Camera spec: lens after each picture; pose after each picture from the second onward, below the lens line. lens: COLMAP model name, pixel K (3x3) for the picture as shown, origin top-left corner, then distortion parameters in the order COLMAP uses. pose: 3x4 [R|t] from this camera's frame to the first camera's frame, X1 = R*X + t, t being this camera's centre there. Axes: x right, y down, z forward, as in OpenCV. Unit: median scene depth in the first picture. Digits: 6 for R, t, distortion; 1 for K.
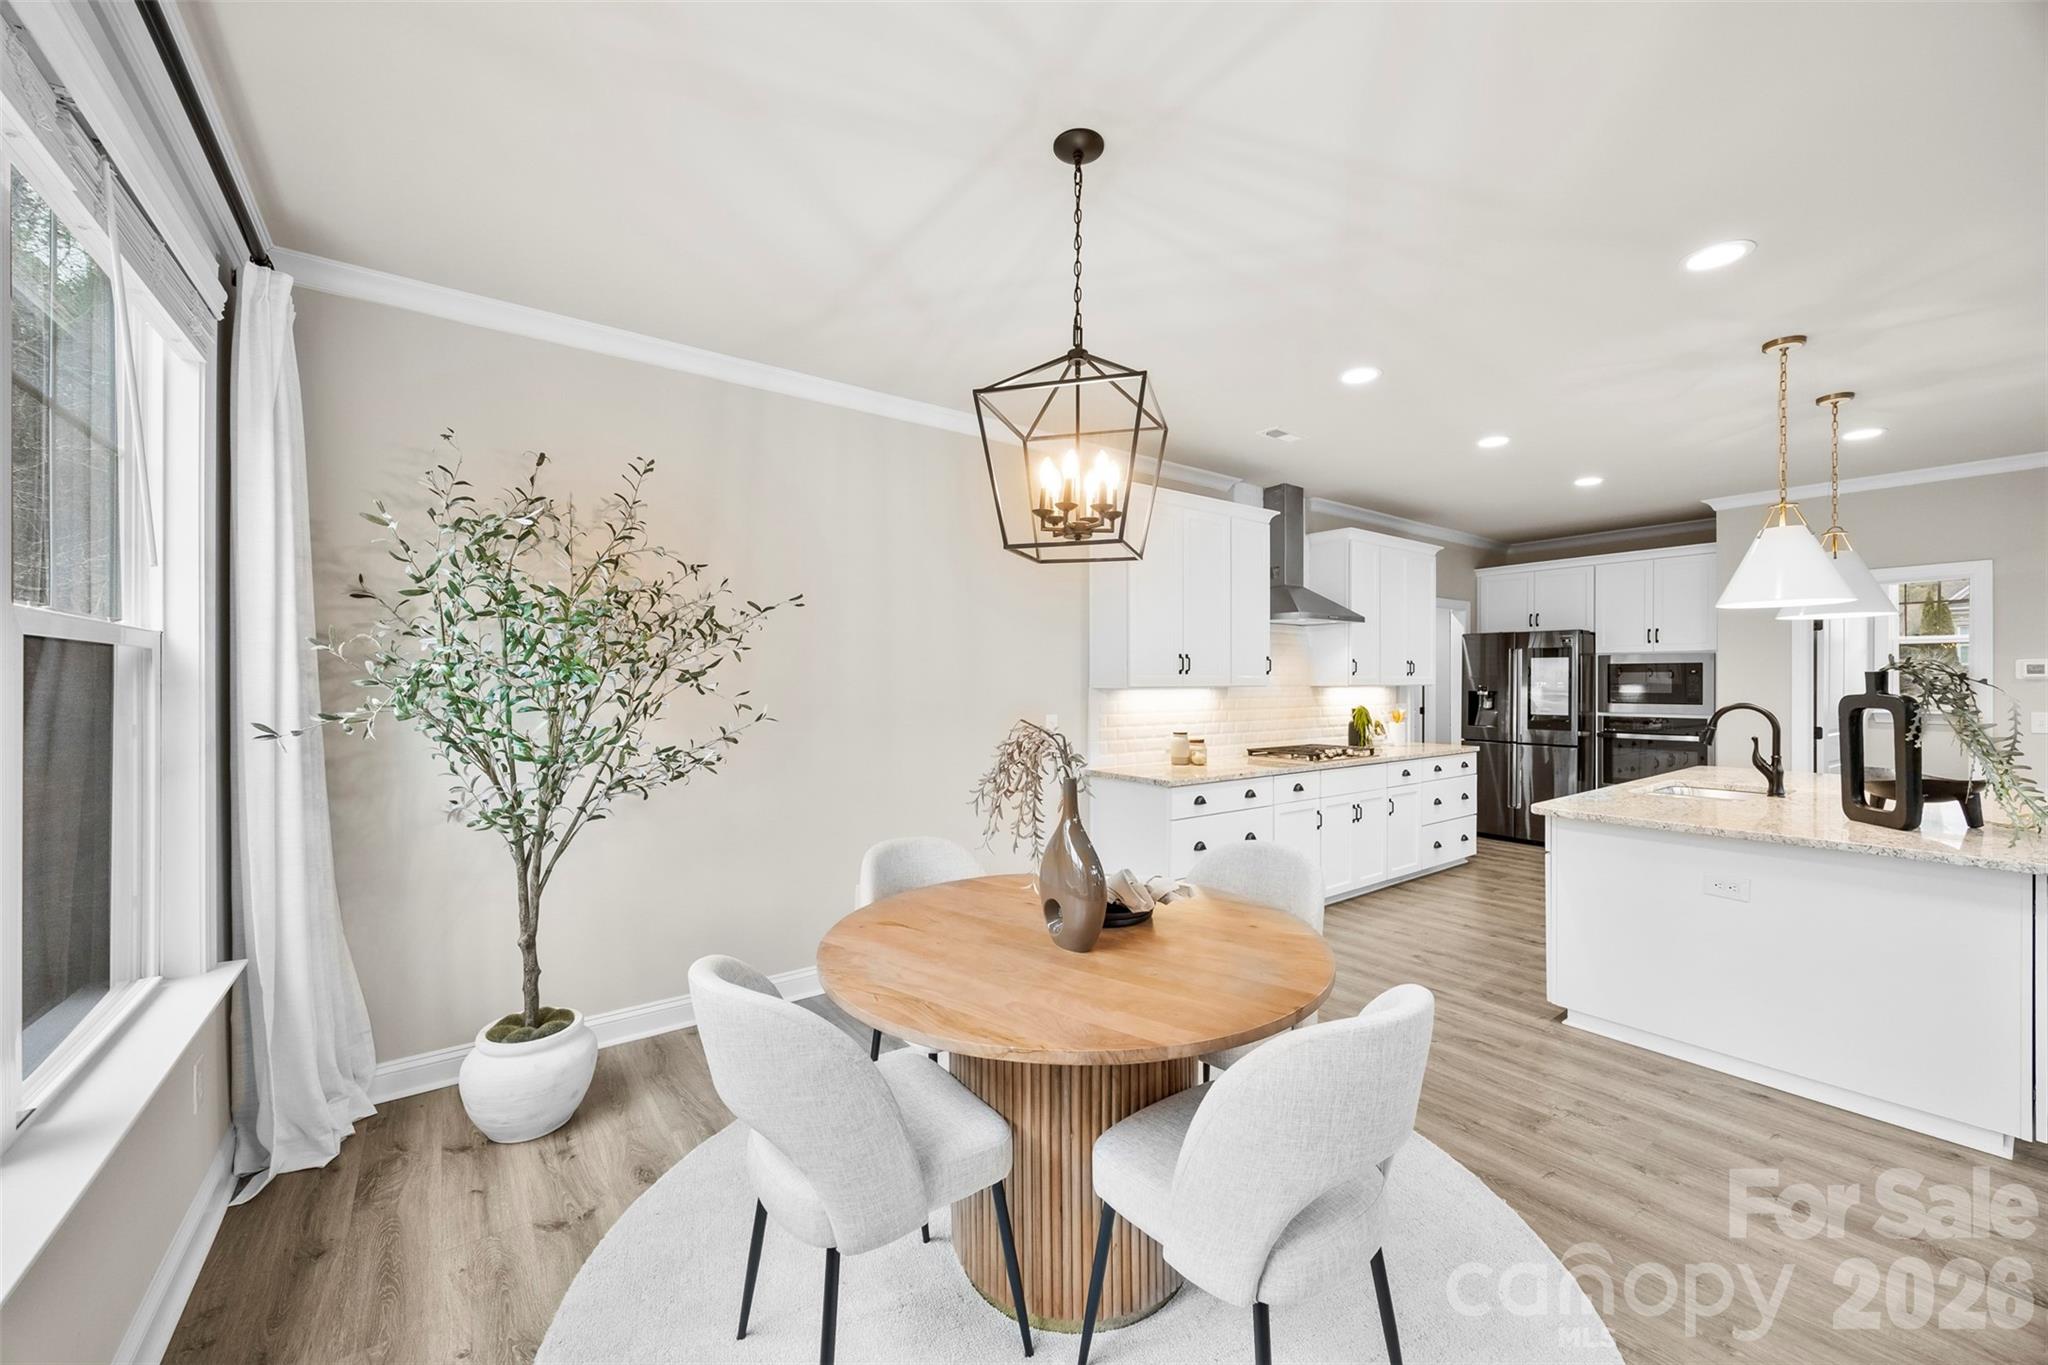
lens RADIAL K [[791.6, 0, 1030.2], [0, 791.6, 687.8], [0, 0, 1]] dist [-0.003624, 0.000177]
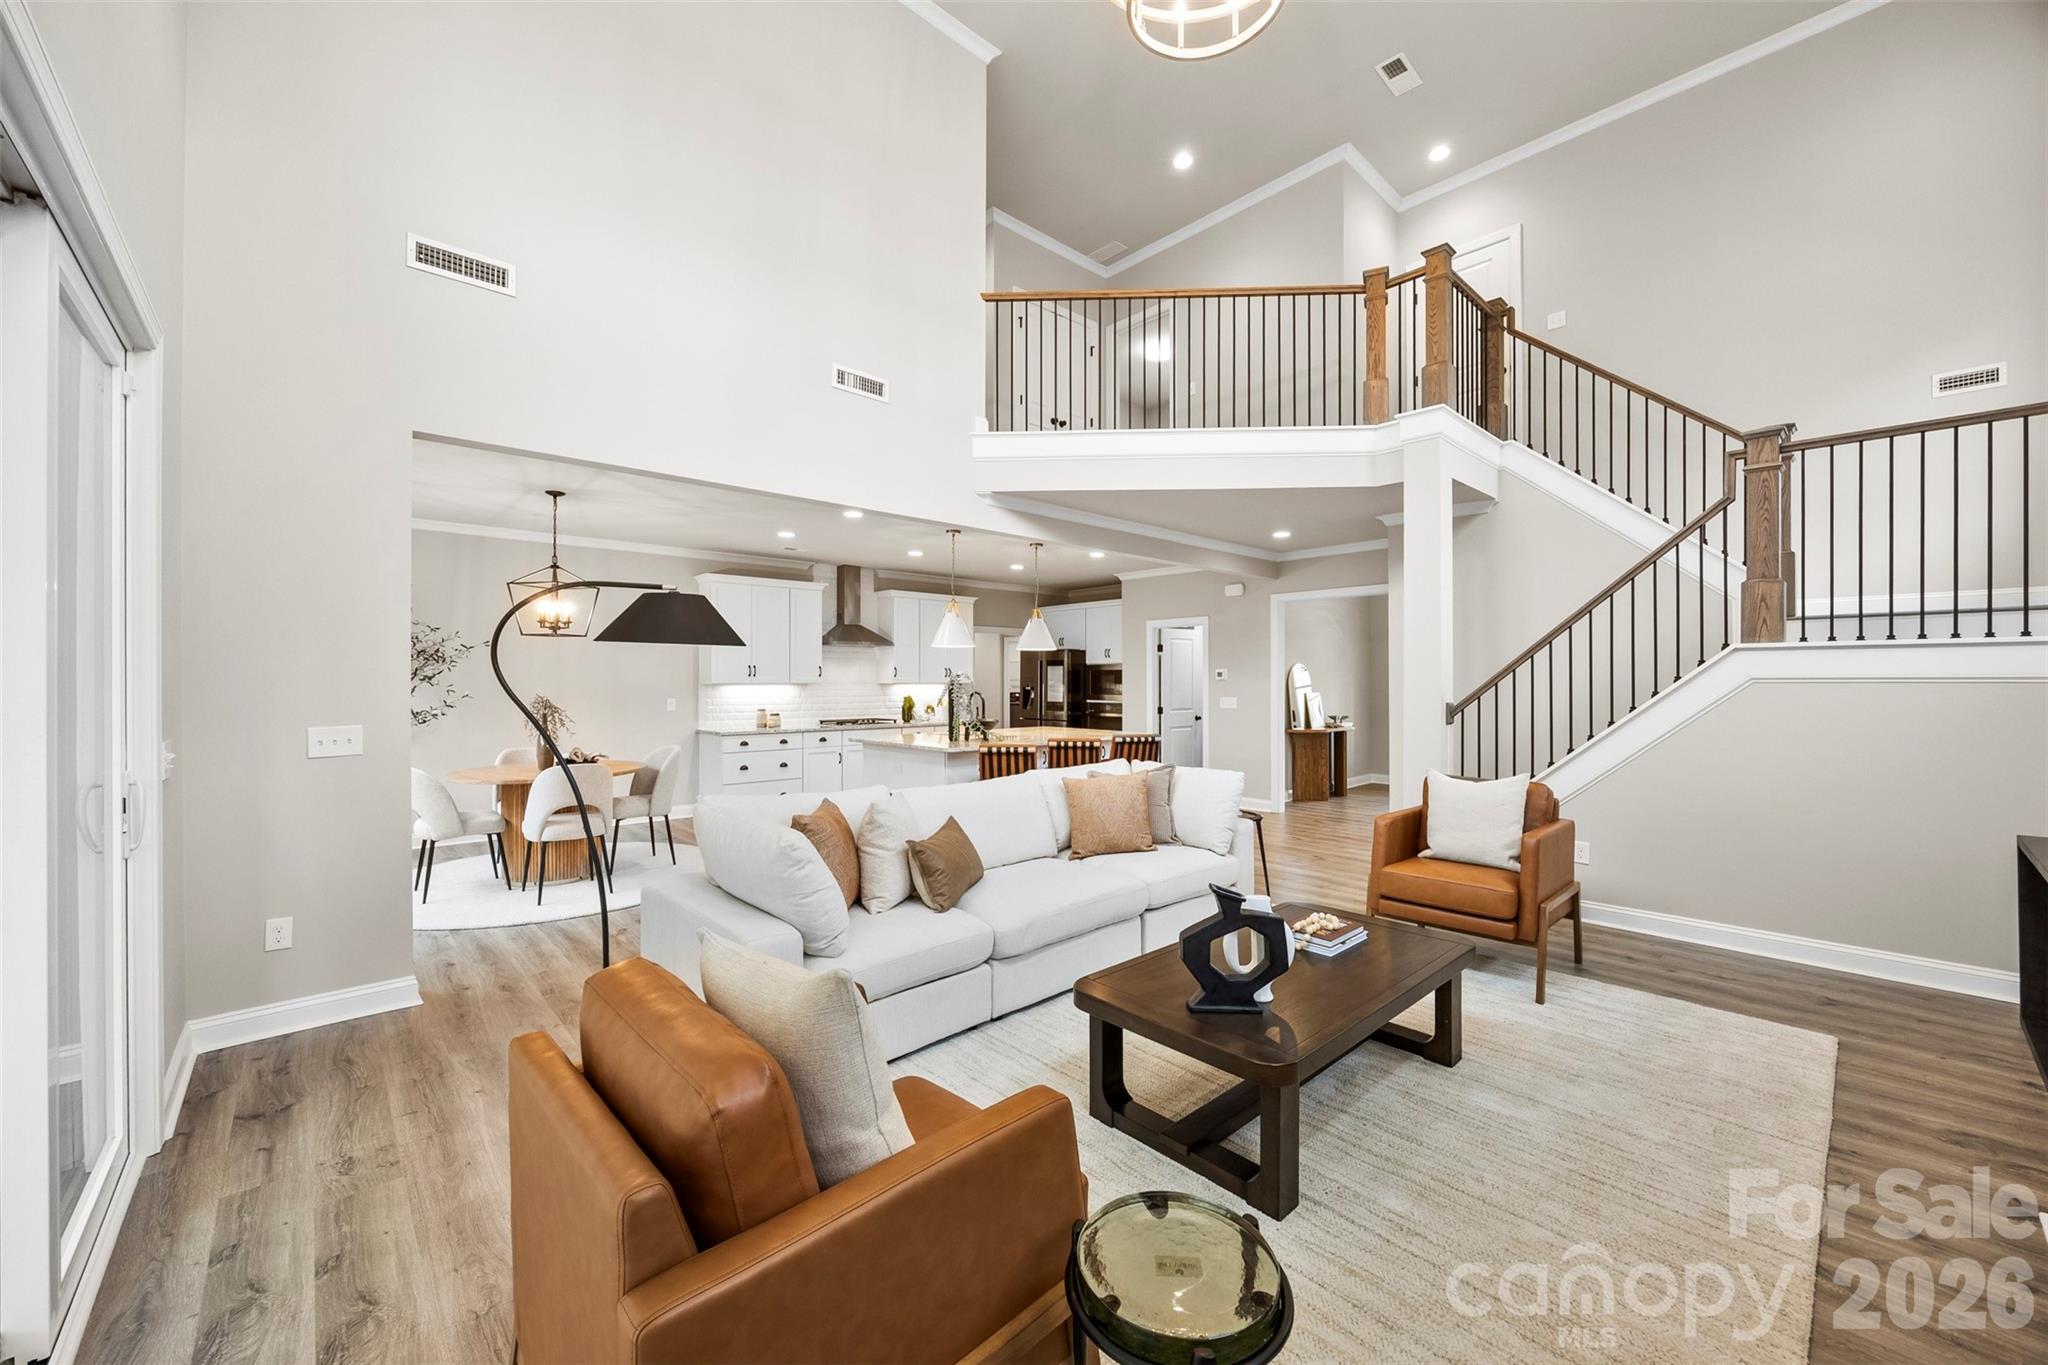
lens RADIAL K [[791.6, 0, 1022.8], [0, 791.6, 680.9], [0, 0, 1]] dist [-0.003624, 0.000177]
pose [[0.995999, -0.001057, 0.089357, 0.544770], [0.001907, 0.999954, -0.009429, 0.008602], [-0.089343, 0.009562, 0.995955, -0.728089]]
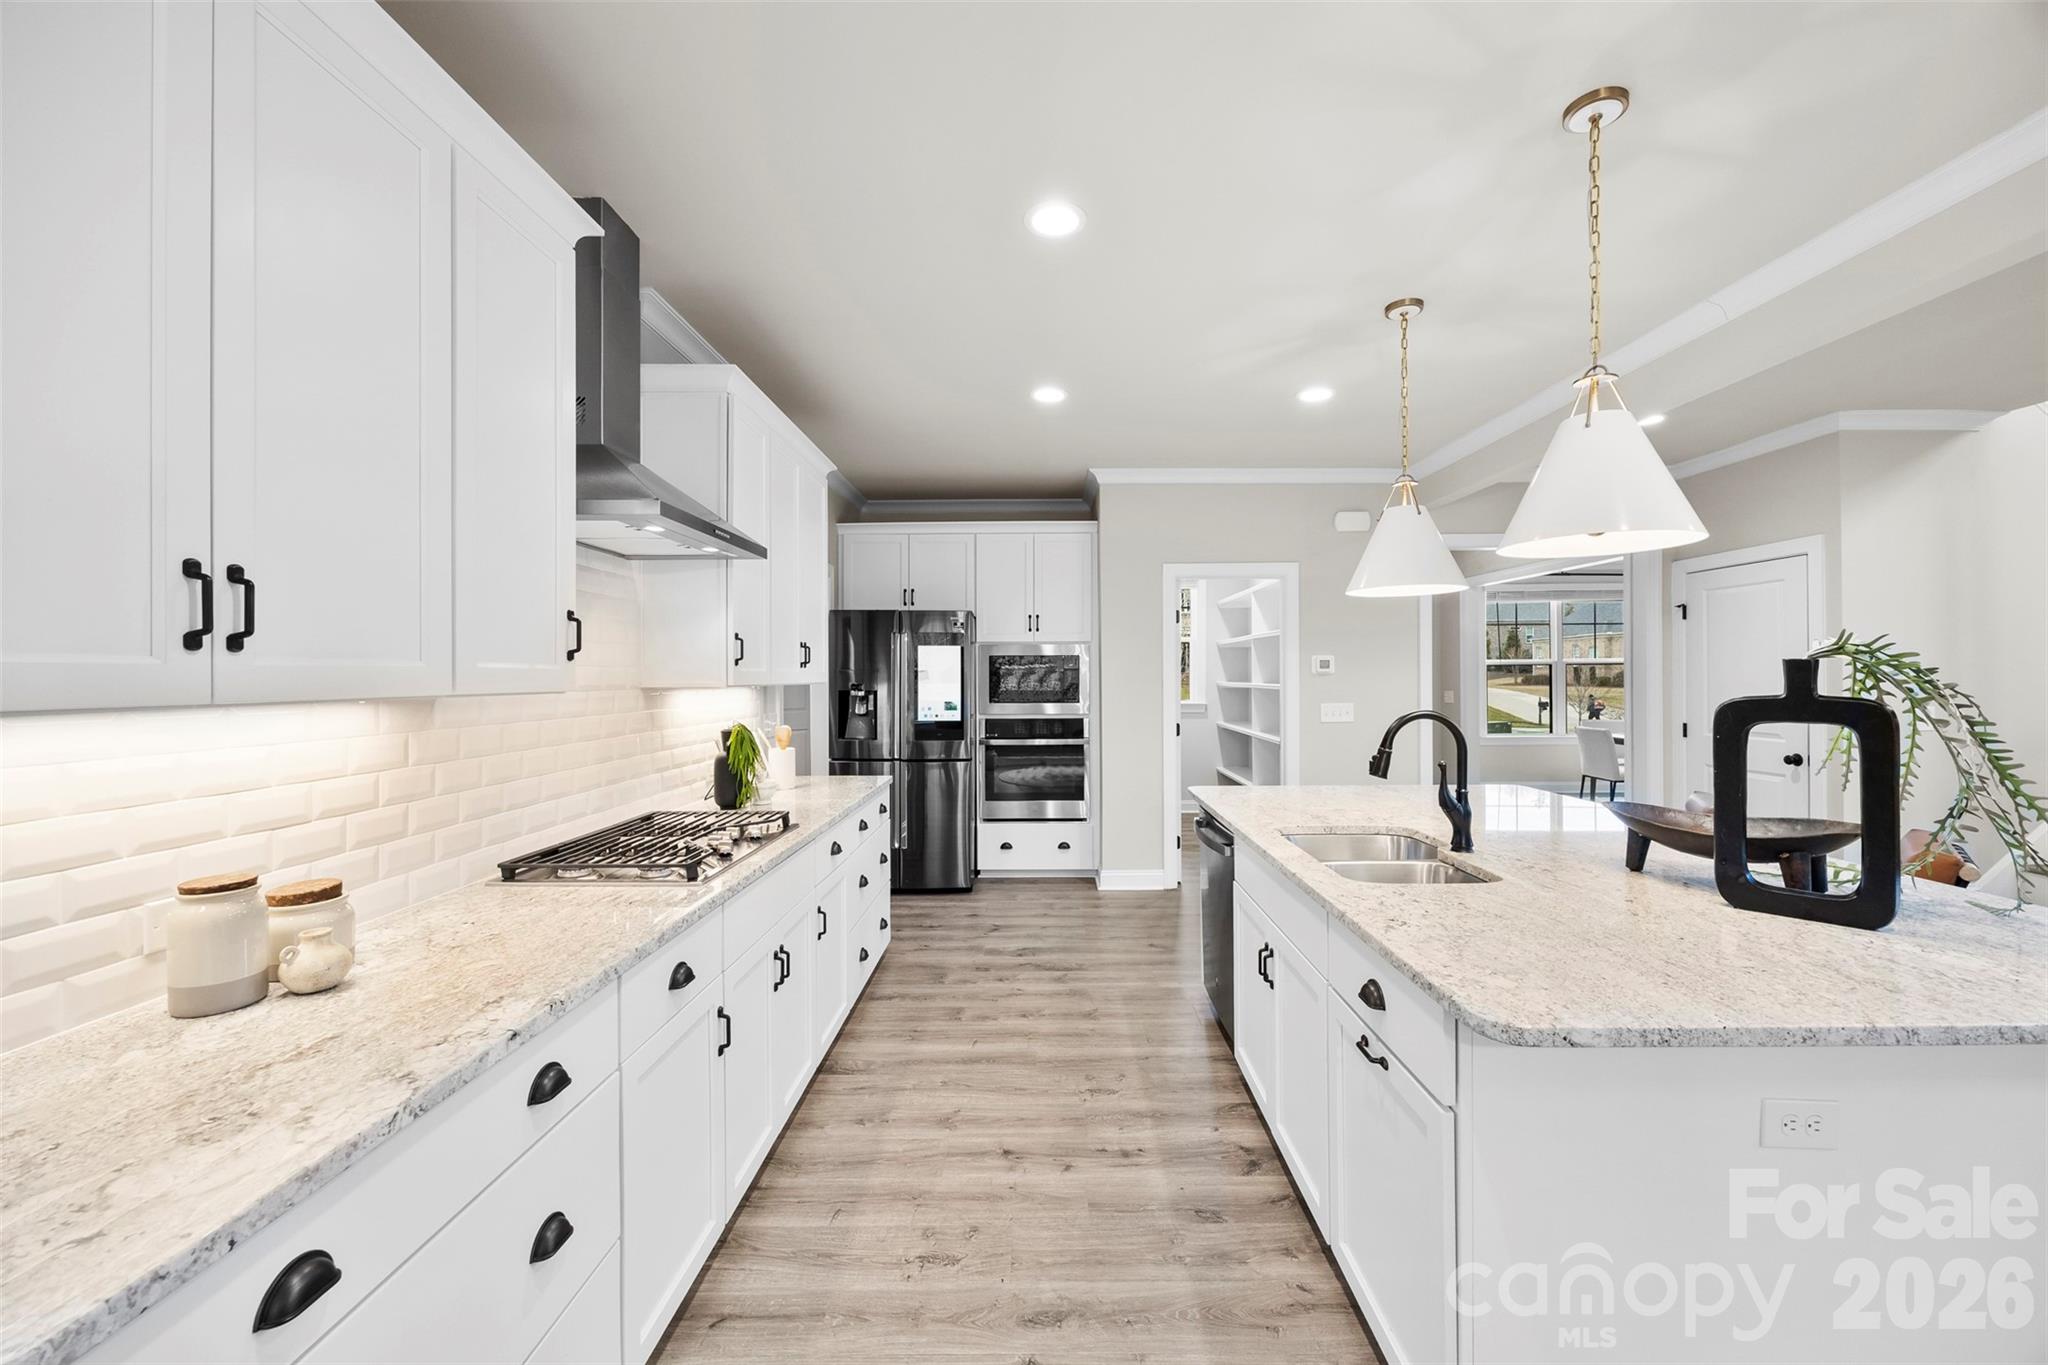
lens RADIAL K [[791.6, 0, 1034.3], [0, 791.6, 676.9], [0, 0, 1]] dist [-0.003624, 0.000177]
pose [[0.609317, -0.003510, 0.792919, 0.131162], [0.010519, 0.999938, -0.003656, -0.005017], [-0.792857, 0.010568, 0.609316, 0.561388]]
